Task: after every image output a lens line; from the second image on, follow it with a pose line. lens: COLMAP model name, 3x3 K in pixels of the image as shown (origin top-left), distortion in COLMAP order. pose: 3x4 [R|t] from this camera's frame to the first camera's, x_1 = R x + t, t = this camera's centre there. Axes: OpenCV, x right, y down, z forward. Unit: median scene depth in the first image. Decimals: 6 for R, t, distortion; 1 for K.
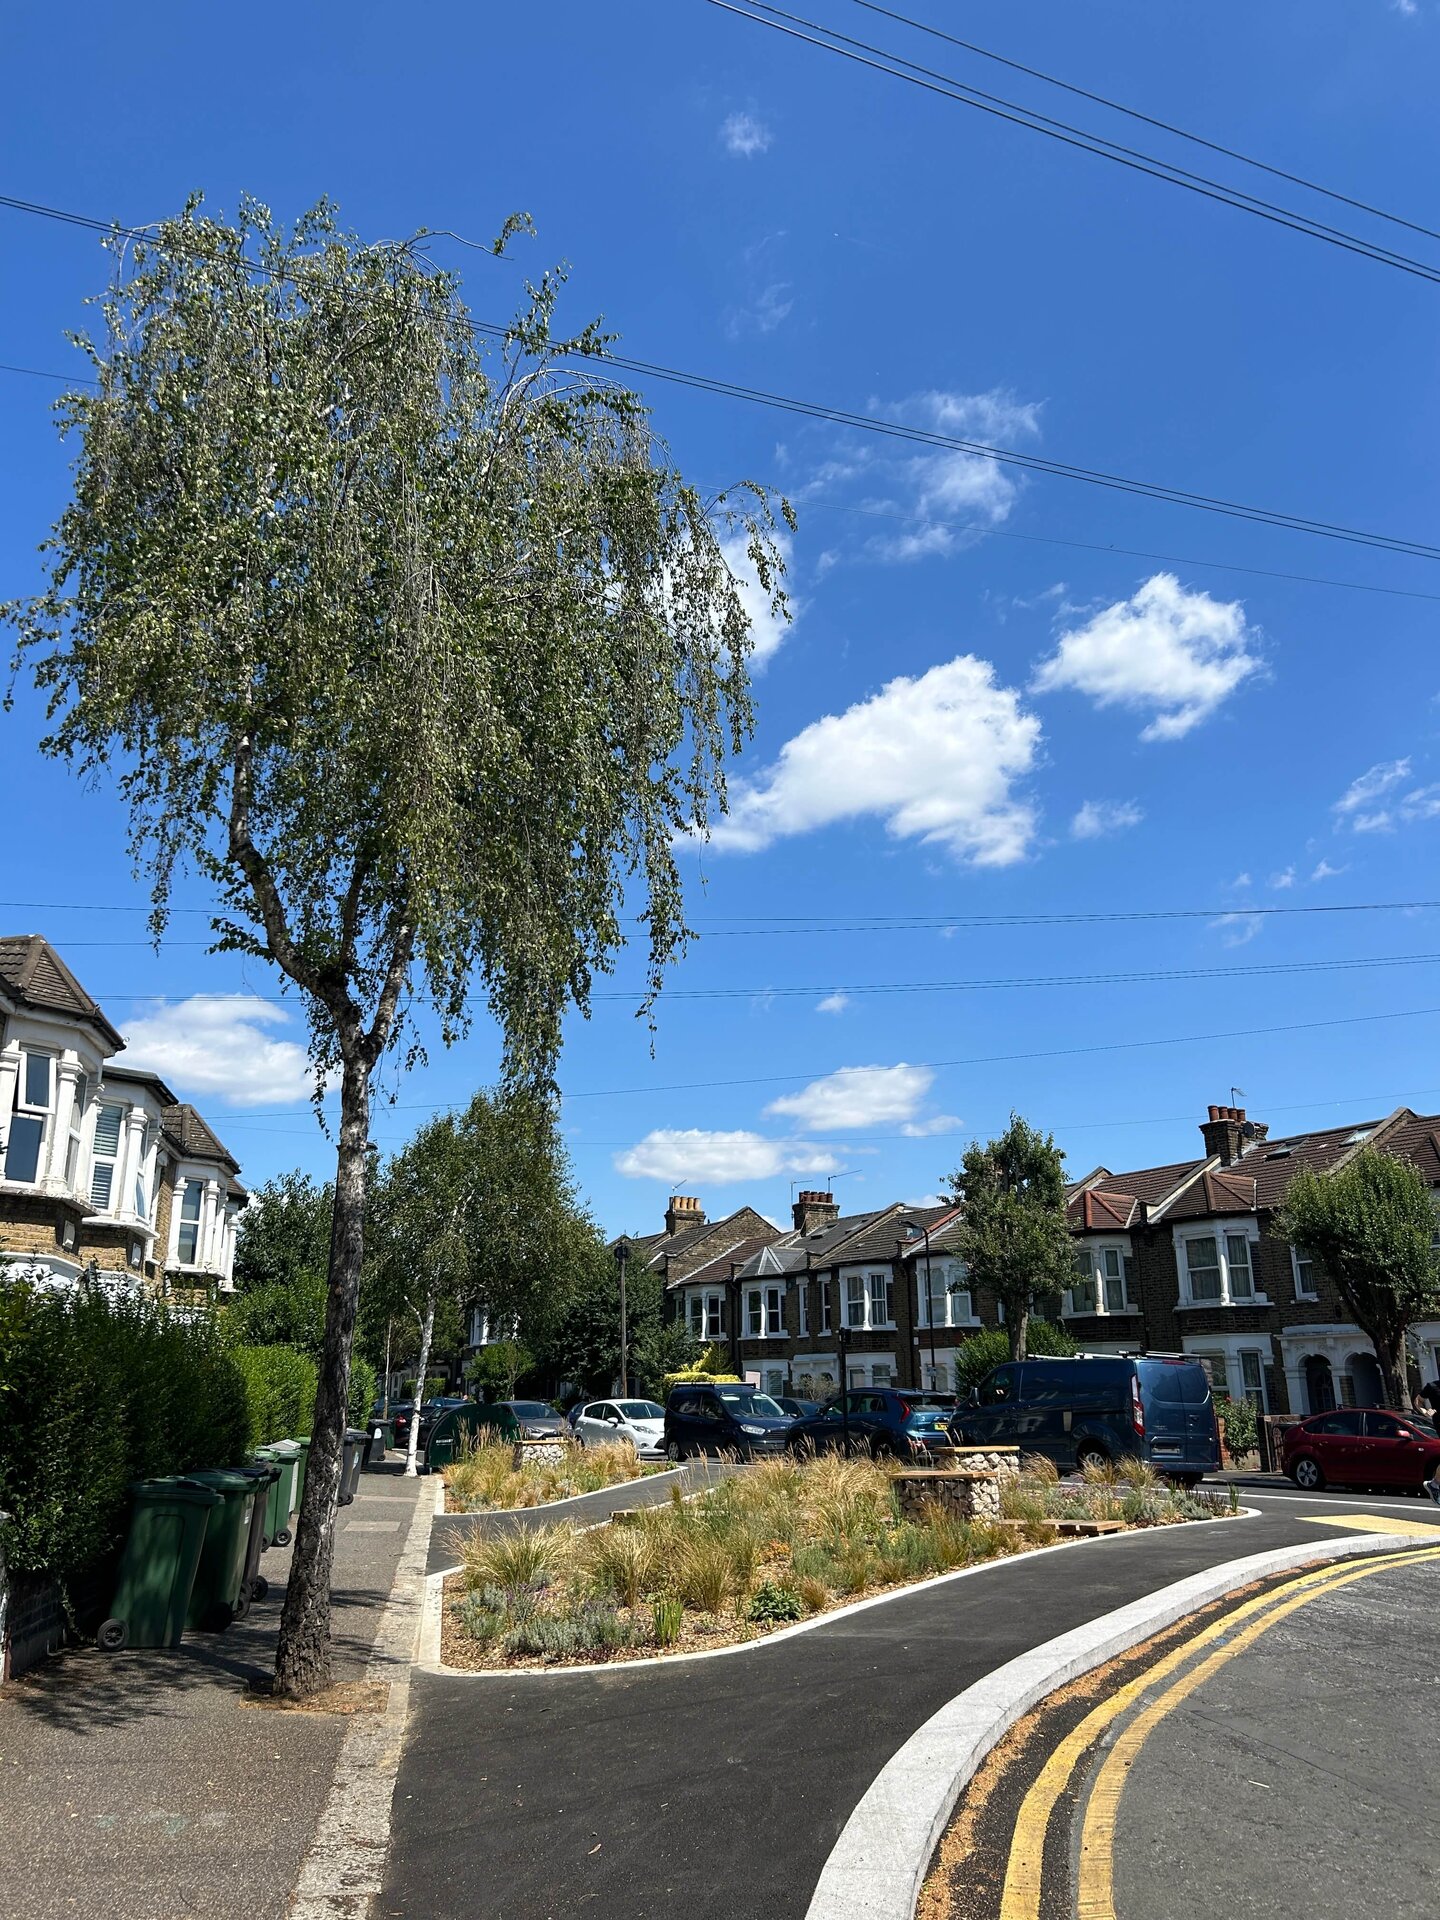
lens RADIAL K [[1475.6, 0, 728.4], [0, 1475.6, 915.8], [0, 0, 1]] dist [0.162459, -0.443157]
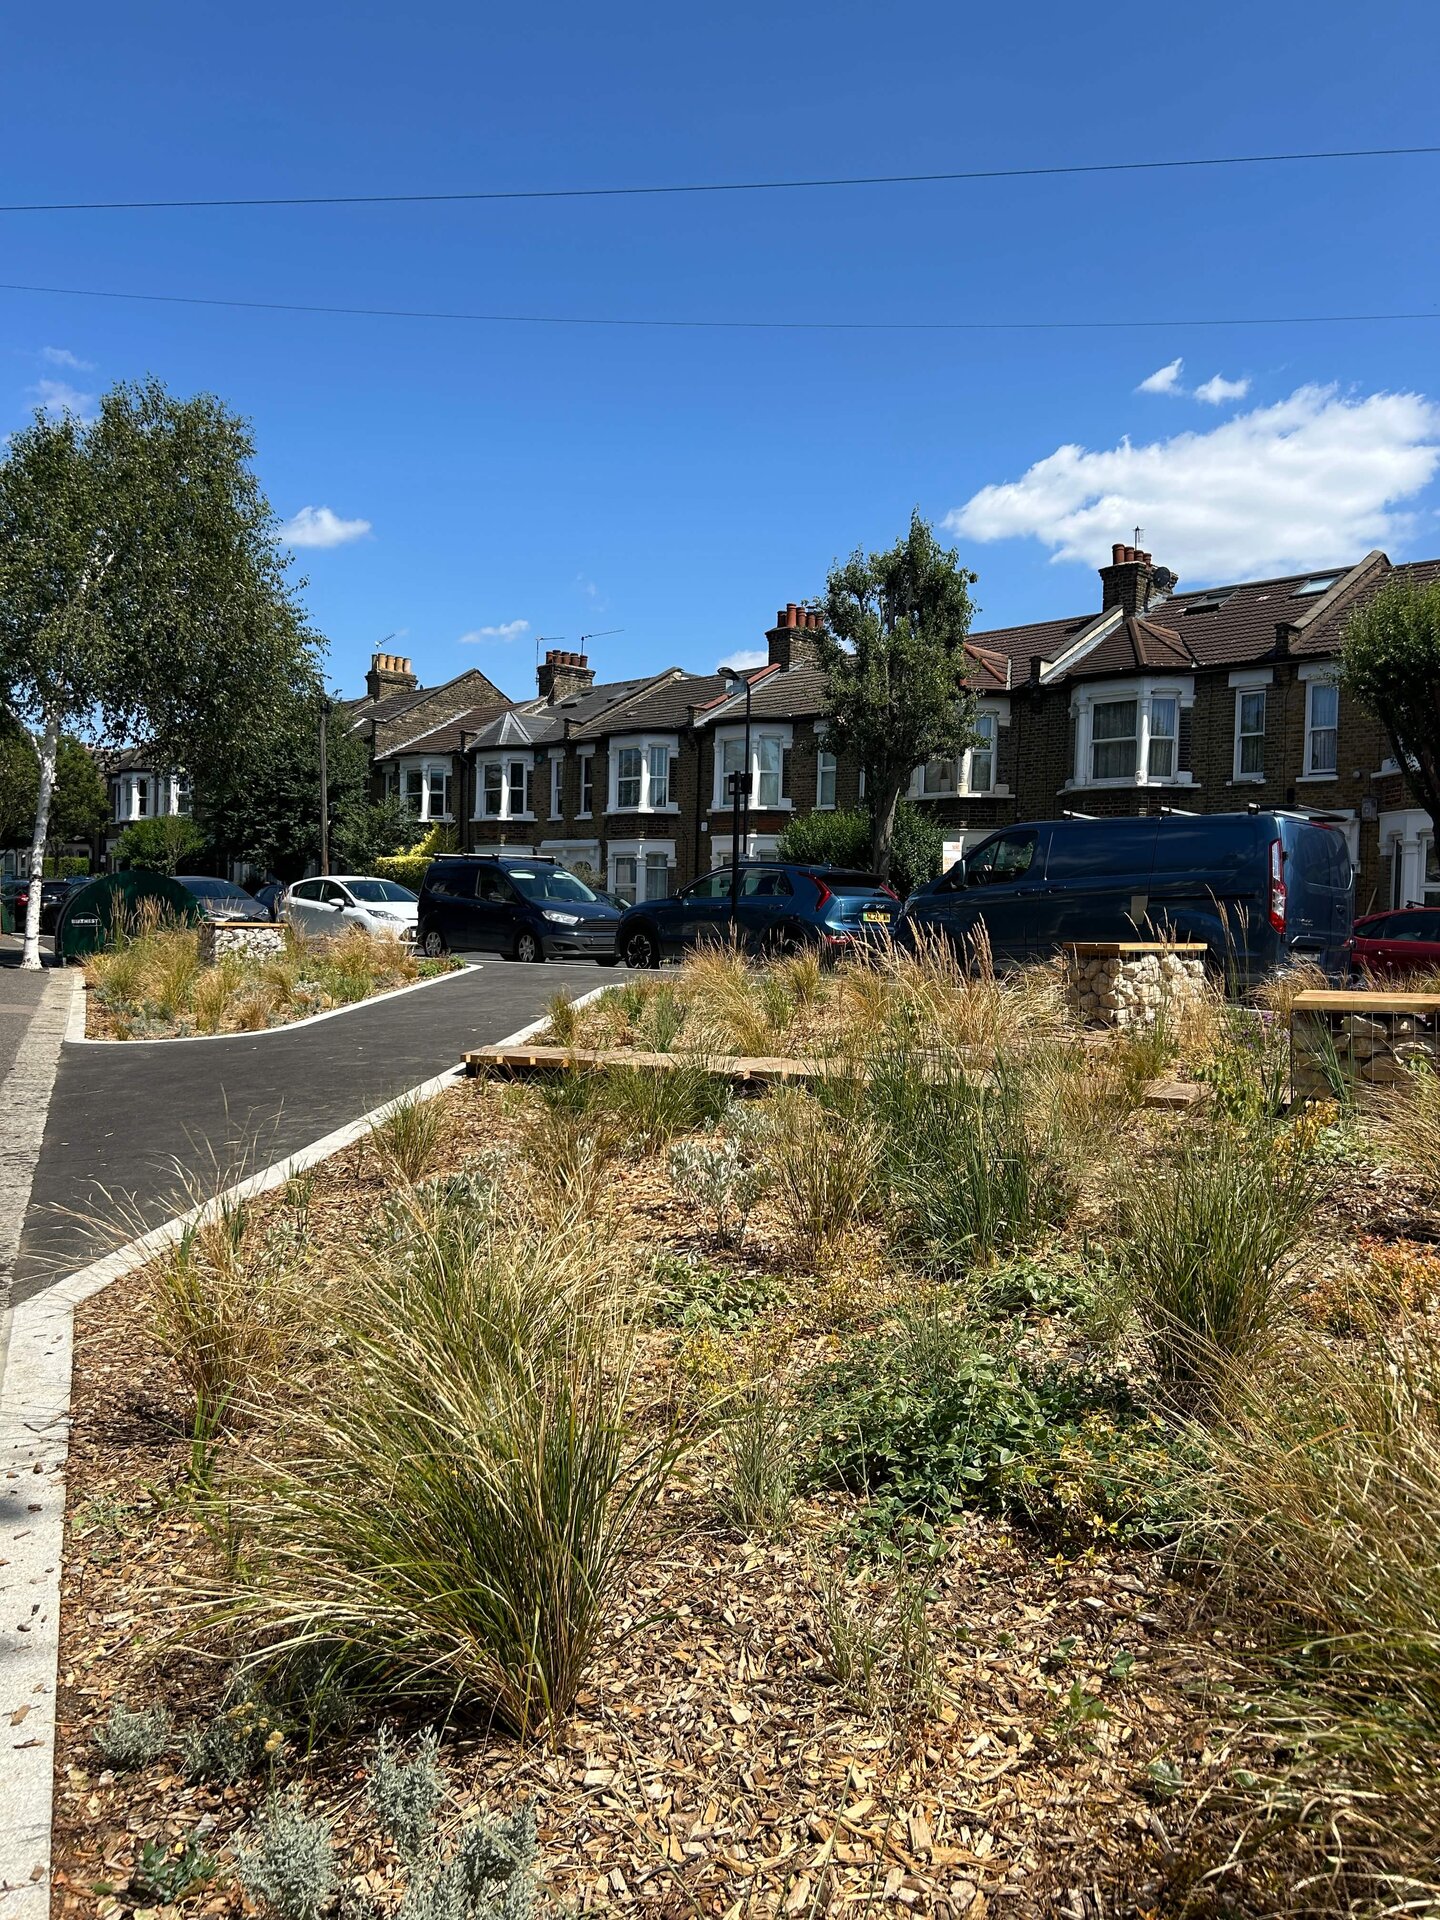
lens RADIAL K [[1466.1, 0, 720.0], [0, 1466.1, 960.0], [0, 0, 1]] dist [0.103898, -0.210014]
pose [[0.974701, 0.021037, 0.222518, -0.043472], [-0.095777, 0.938835, 0.330779, 0.087598], [-0.201950, -0.343723, 0.917099, 0.238256]]
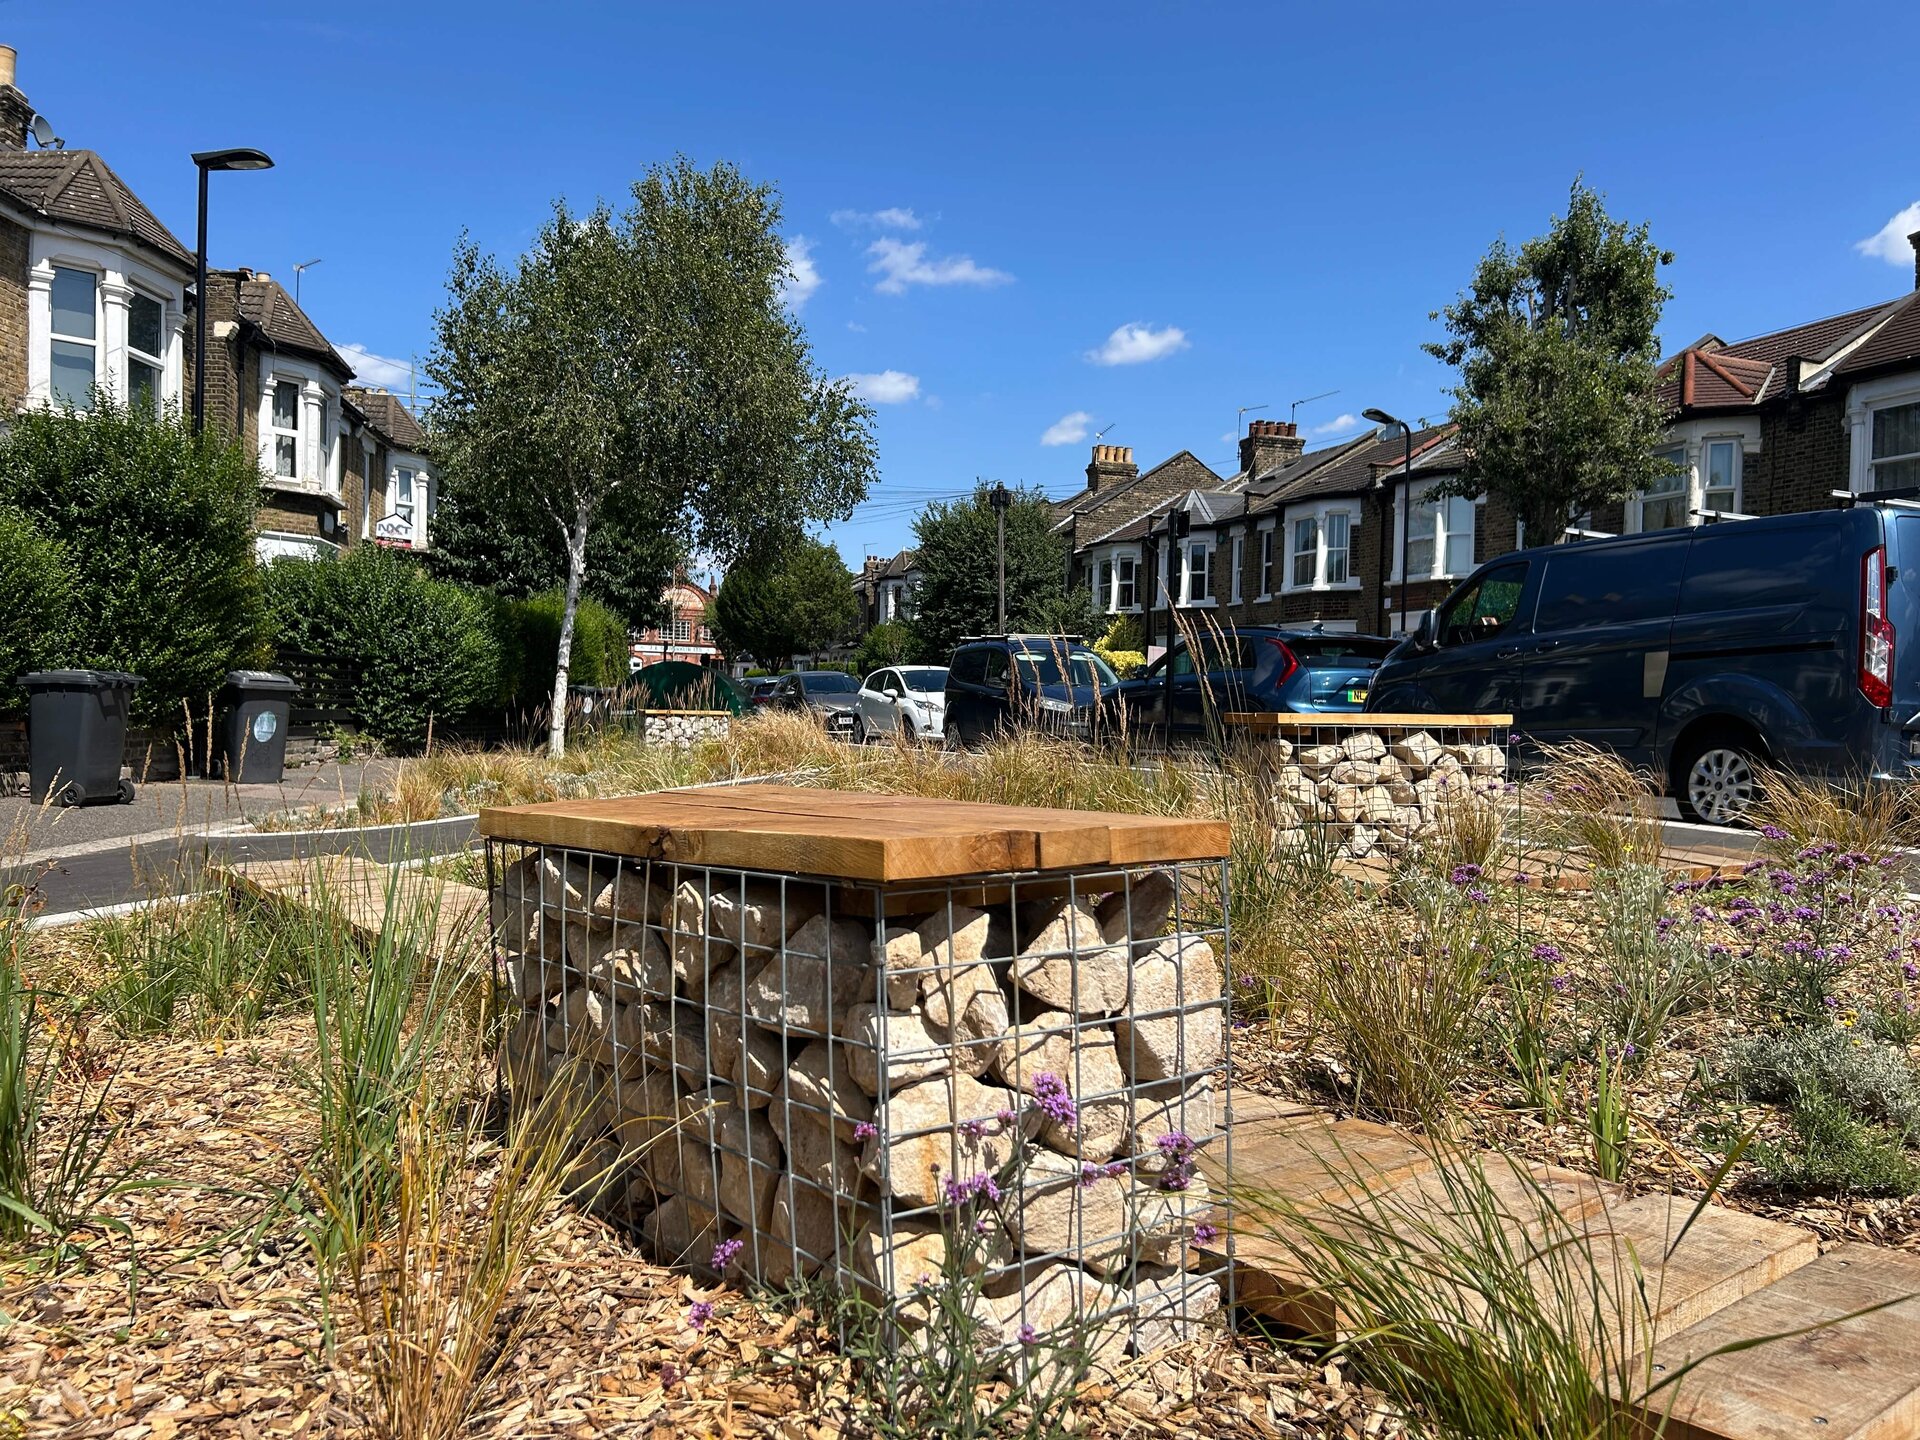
lens RADIAL K [[1449.6, 0, 943.1], [0, 1449.6, 745.0], [0, 0, 1]] dist [0.061647, -0.094778]
pose [[0.978557, 0.026512, -0.204263, 0.063515], [0.043535, 0.942657, 0.330912, 0.113551], [0.201323, -0.332708, 0.921289, 0.310385]]
